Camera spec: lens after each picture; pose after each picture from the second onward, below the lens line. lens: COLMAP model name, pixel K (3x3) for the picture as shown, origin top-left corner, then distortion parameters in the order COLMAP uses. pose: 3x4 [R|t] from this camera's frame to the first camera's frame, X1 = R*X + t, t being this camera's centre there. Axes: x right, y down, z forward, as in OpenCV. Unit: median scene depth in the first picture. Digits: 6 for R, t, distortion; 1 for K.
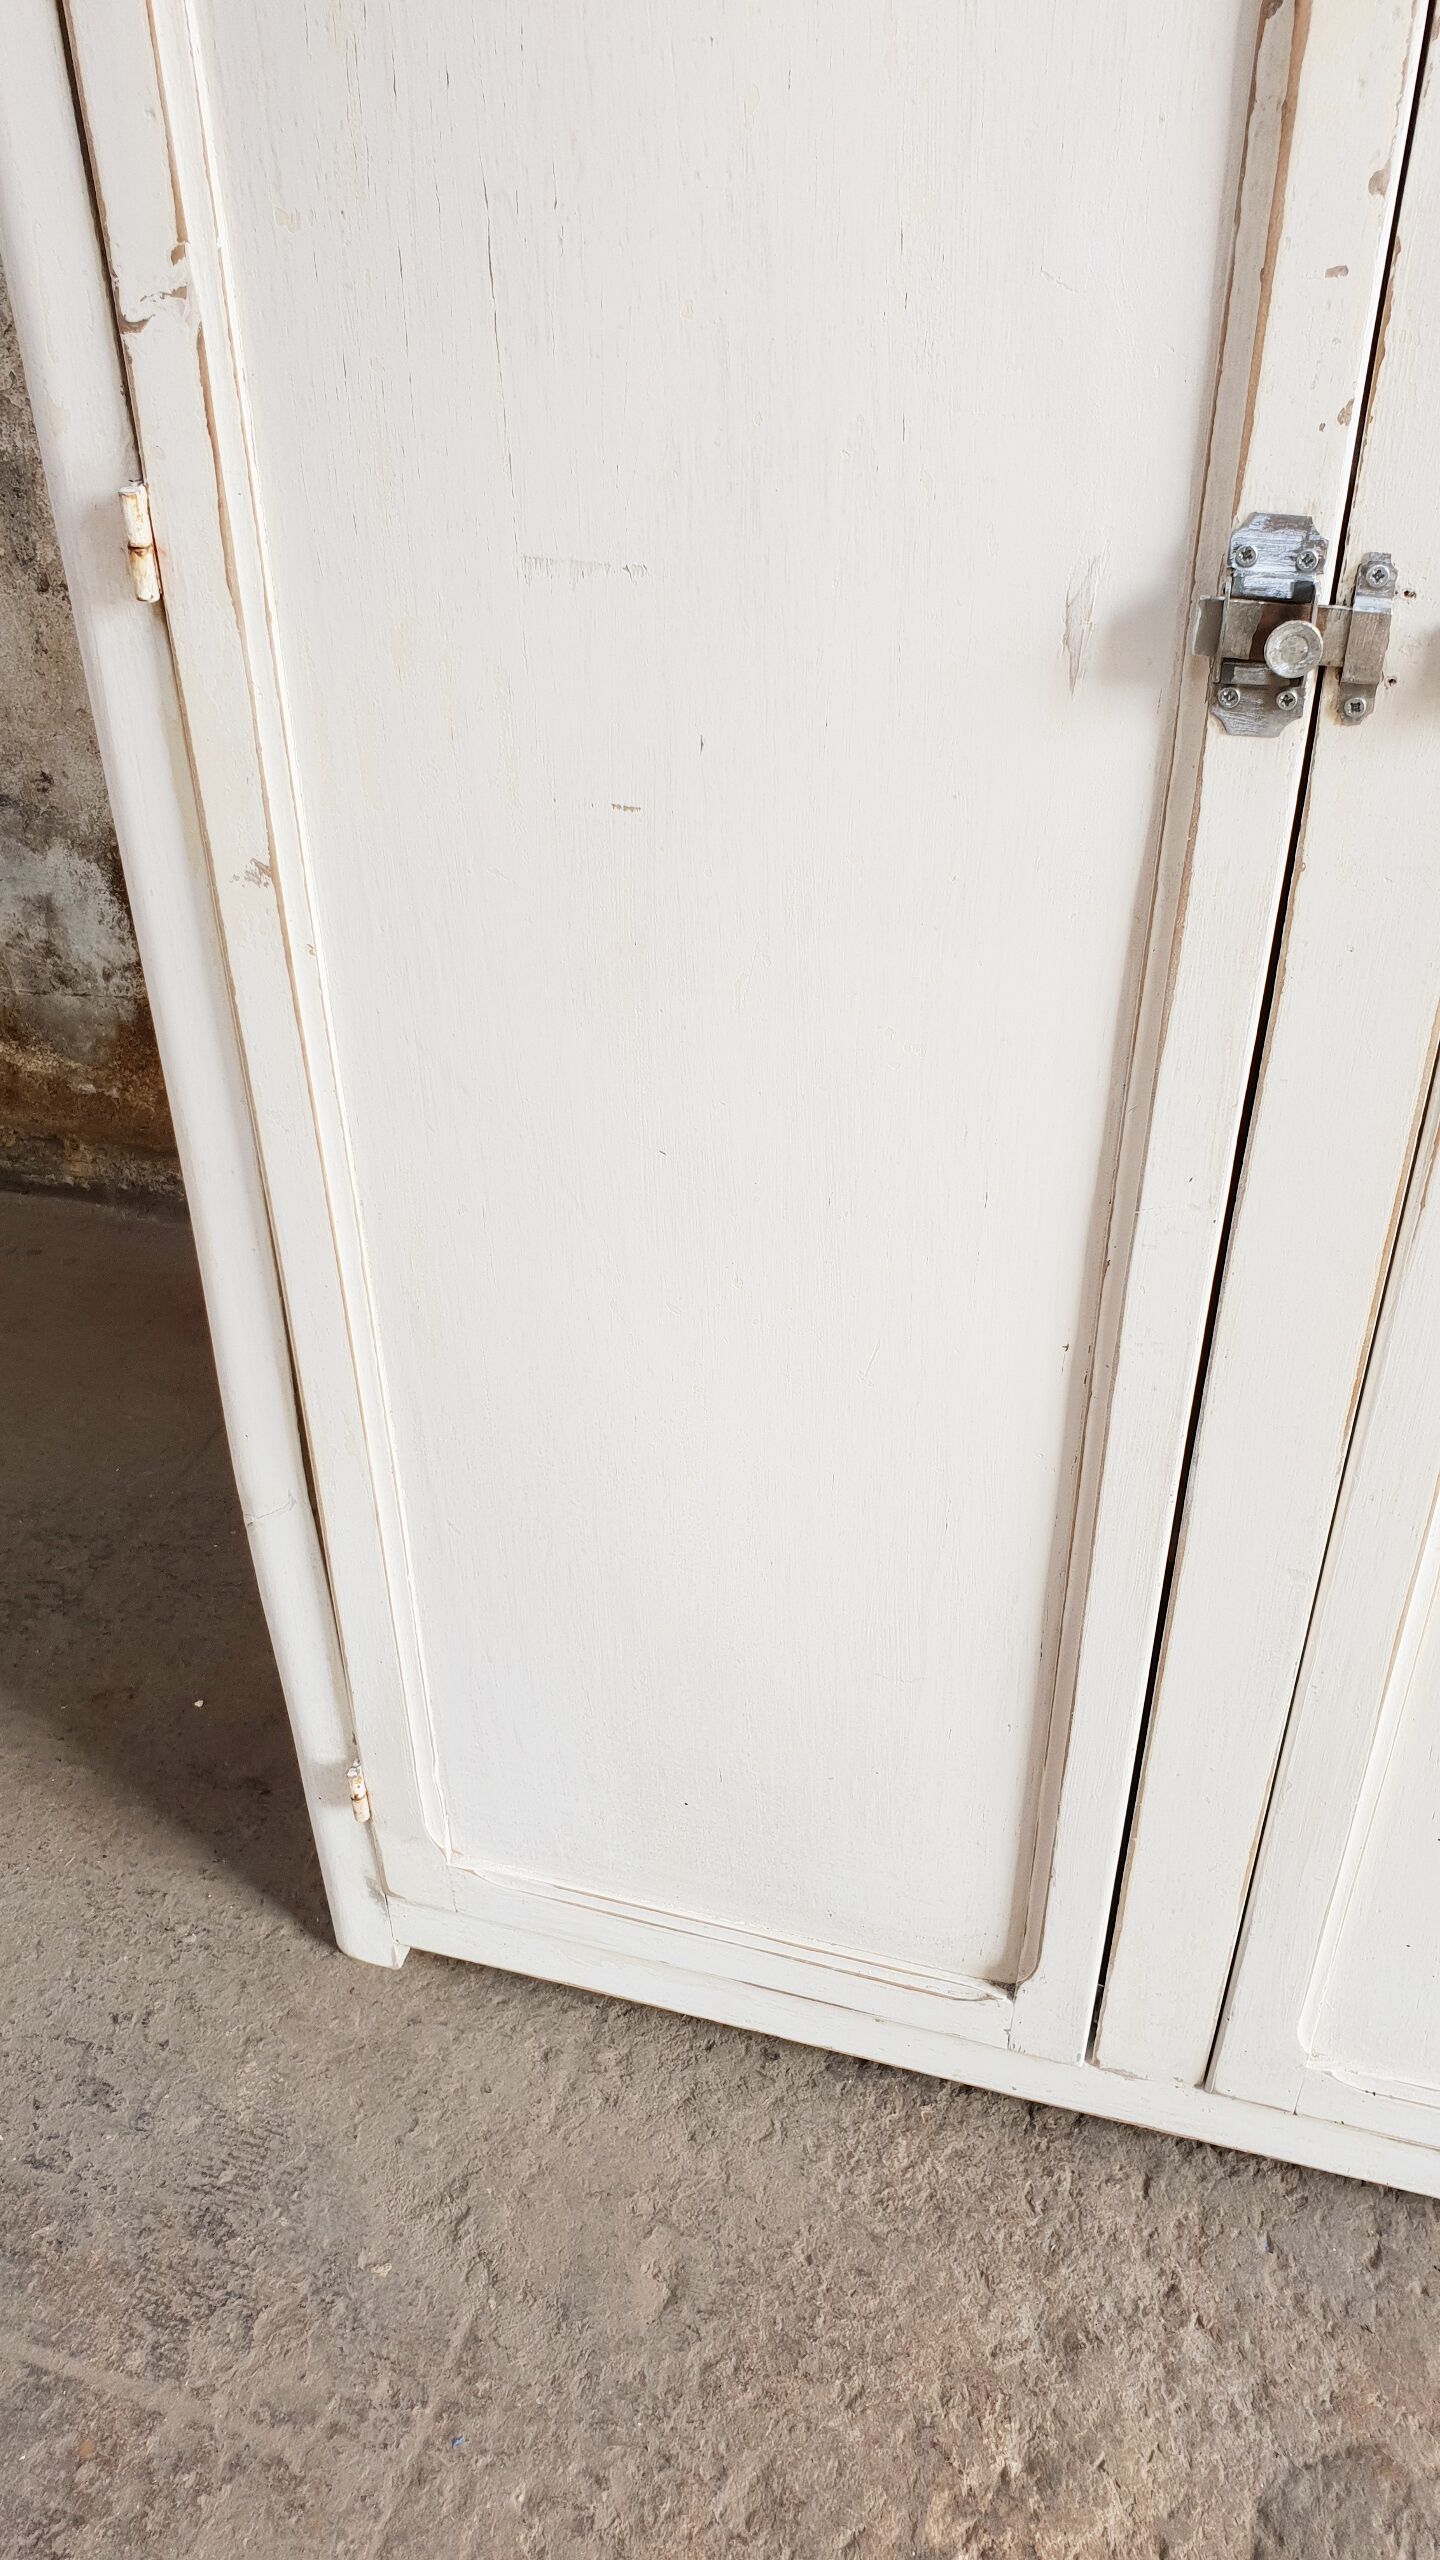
lens RADIAL K [[2028.2, 0, 742.8], [0, 2028.2, 1275.8], [0, 0, 1]] dist [0.004685, 0.012576]
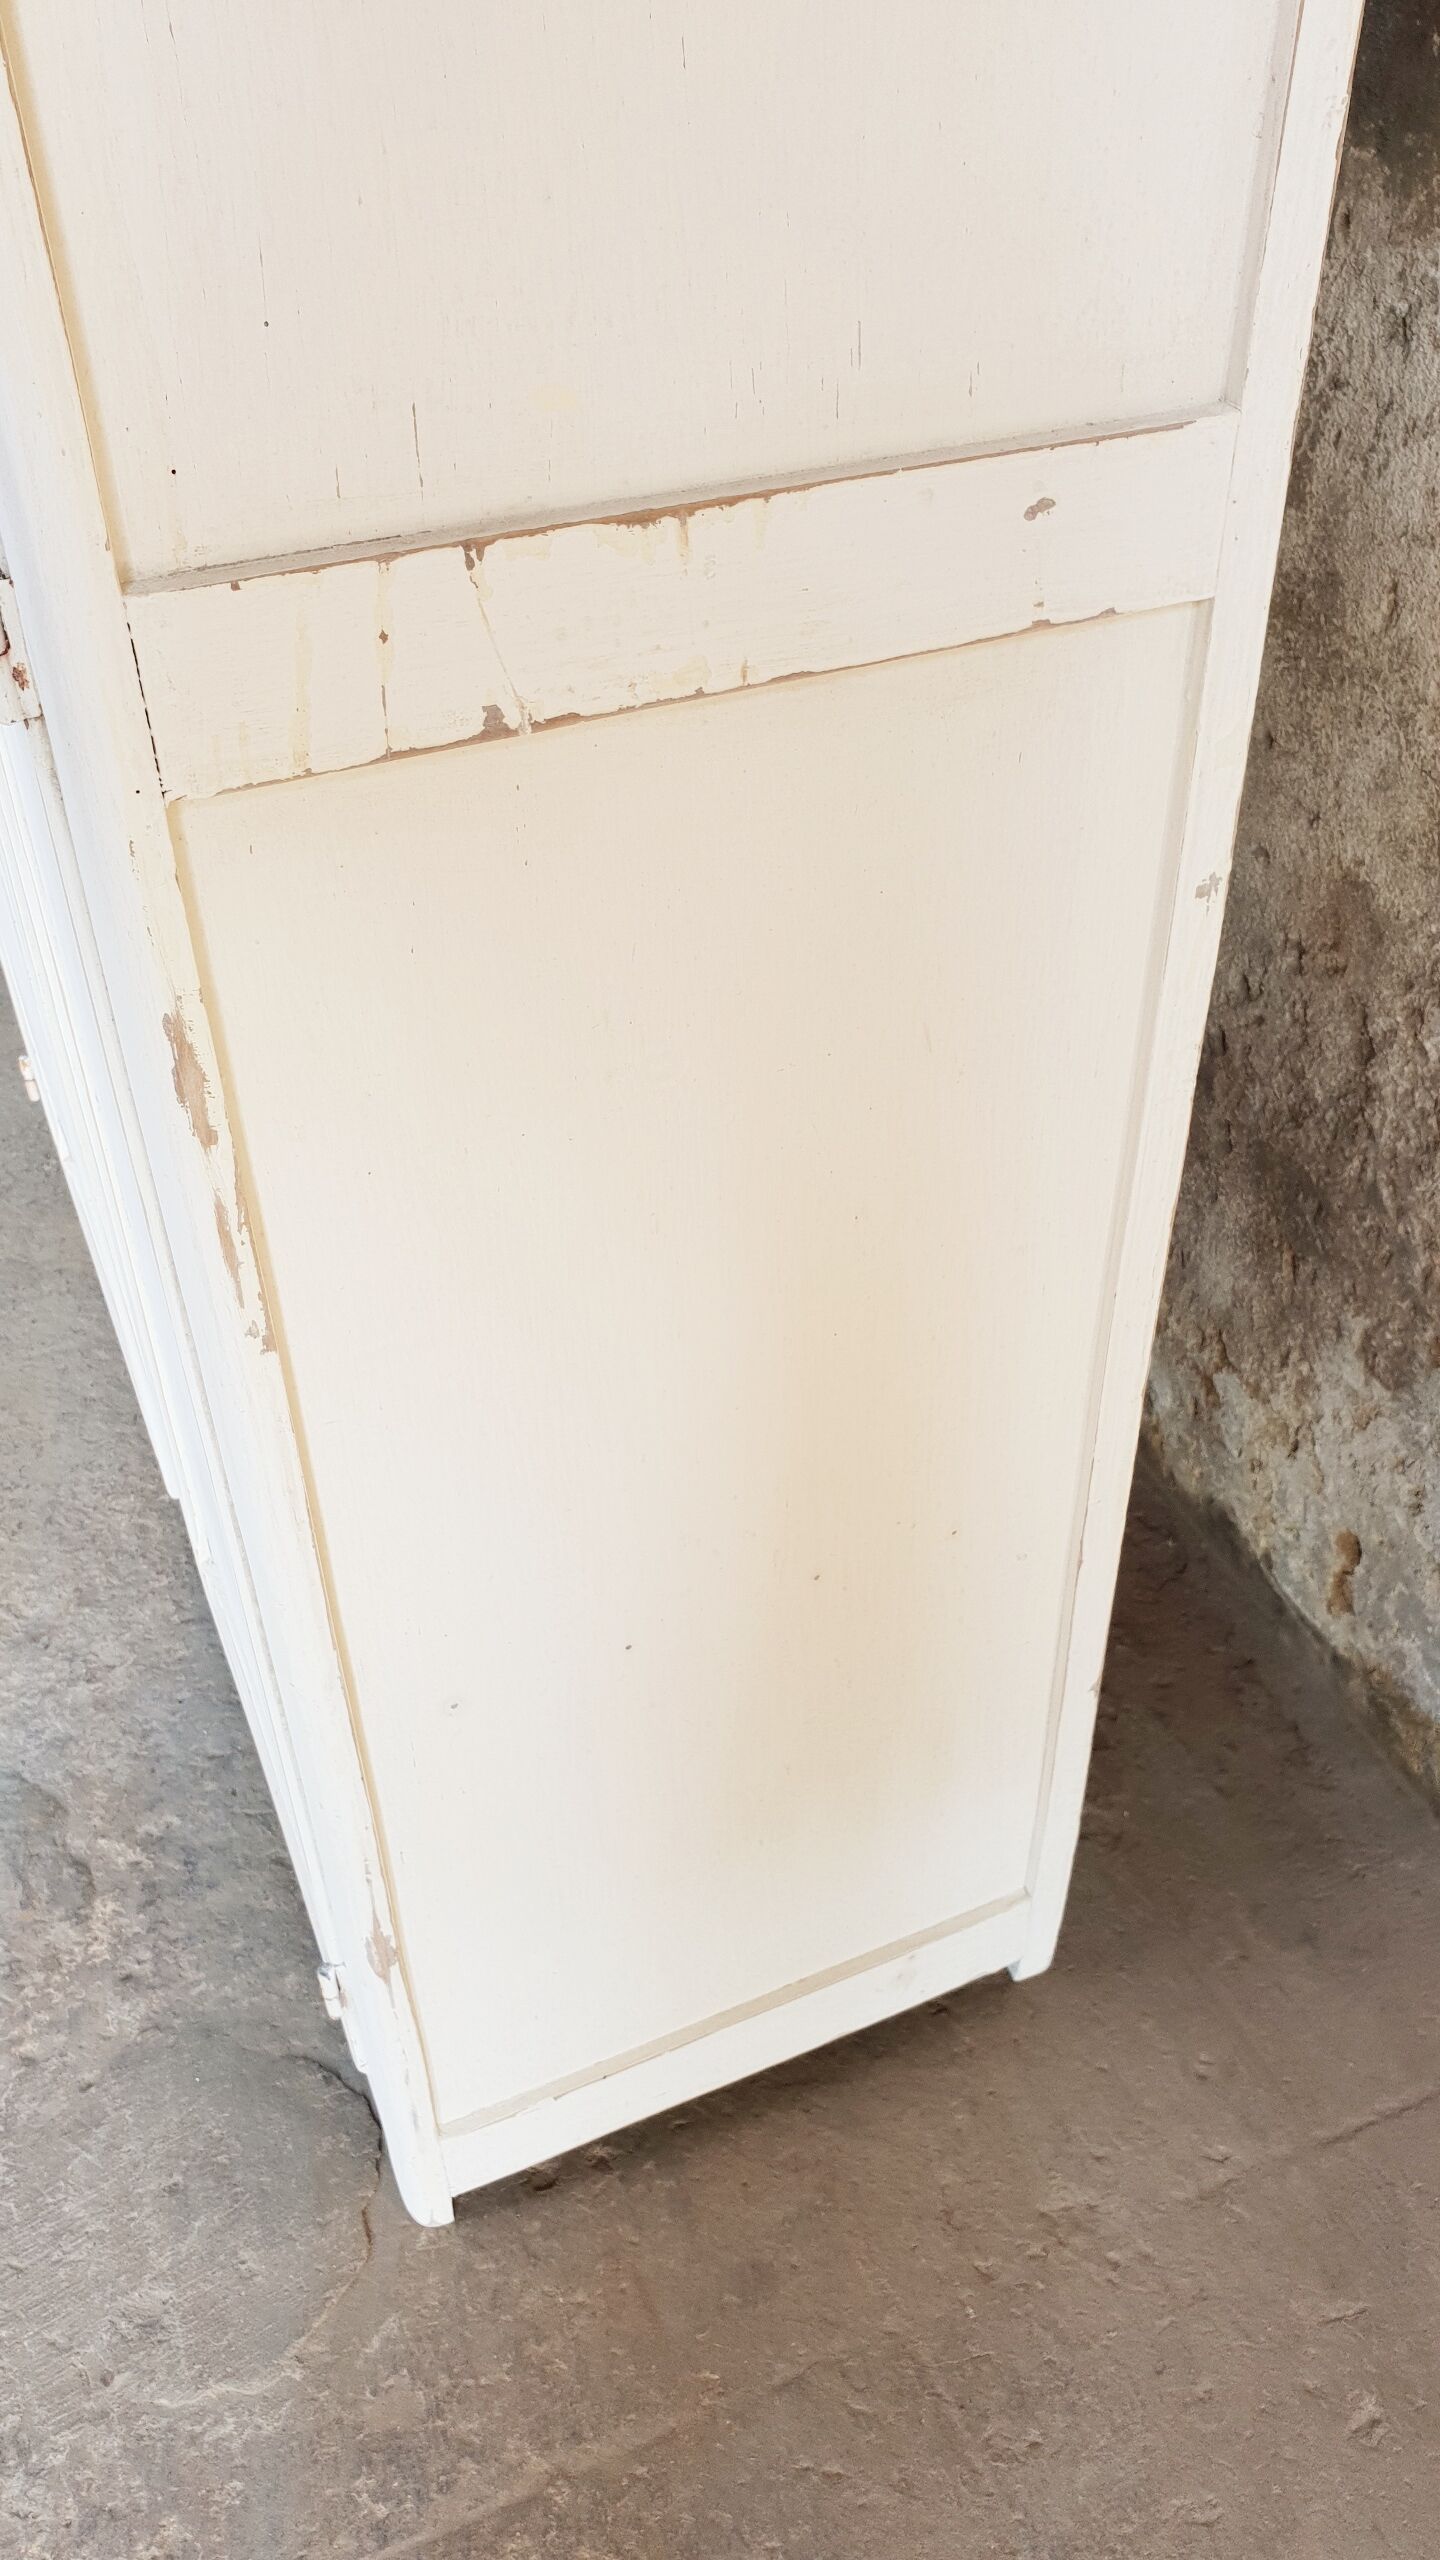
lens RADIAL K [[2001.2, 0, 715.1], [0, 2001.2, 1287.4], [0, 0, 1]] dist [0.003662, 0.006733]
pose [[0.627074, 0.488978, -0.606365, 1.396827], [-0.449879, 0.862821, 0.230541, -0.223206], [0.635914, 0.128225, 0.761033, 0.306259]]
